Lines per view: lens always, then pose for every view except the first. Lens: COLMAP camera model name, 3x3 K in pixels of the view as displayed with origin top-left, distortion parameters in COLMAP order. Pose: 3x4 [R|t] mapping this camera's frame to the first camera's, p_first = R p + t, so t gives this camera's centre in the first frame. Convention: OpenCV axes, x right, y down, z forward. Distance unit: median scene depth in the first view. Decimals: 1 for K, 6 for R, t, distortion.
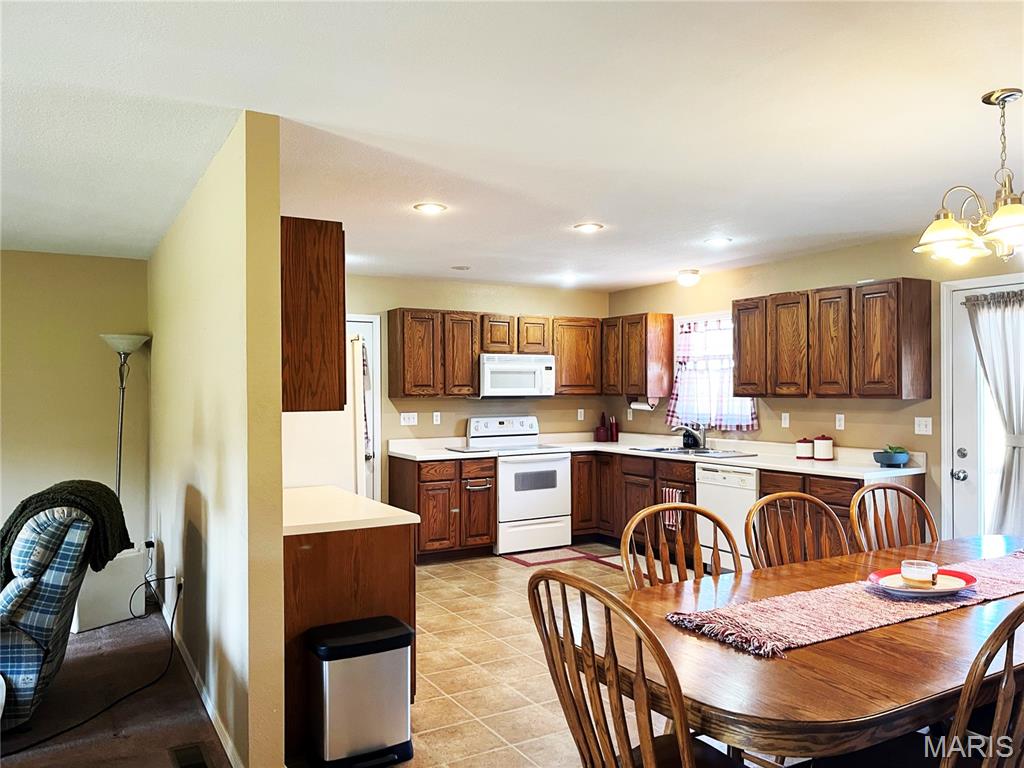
lens RADIAL K [[779.4, 0, 513.4], [0, 779.4, 383.1], [0, 0, 1]] dist [0.057356, -0.084839]
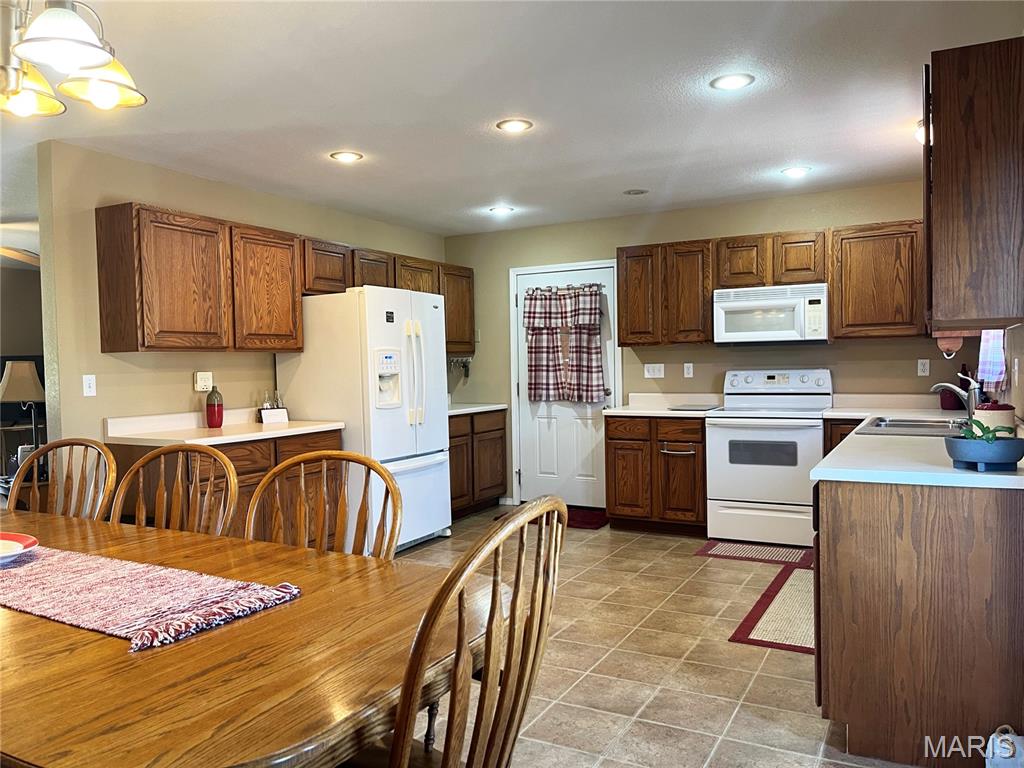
lens RADIAL K [[779.4, 0, 512.0], [0, 779.4, 412.5], [0, 0, 1]] dist [0.057356, -0.084839]
pose [[0.521950, 0.050141, -0.851501, 0.543258], [0.022443, 0.997118, 0.072472, 0.025050], [0.852681, -0.056937, 0.519321, 0.395459]]
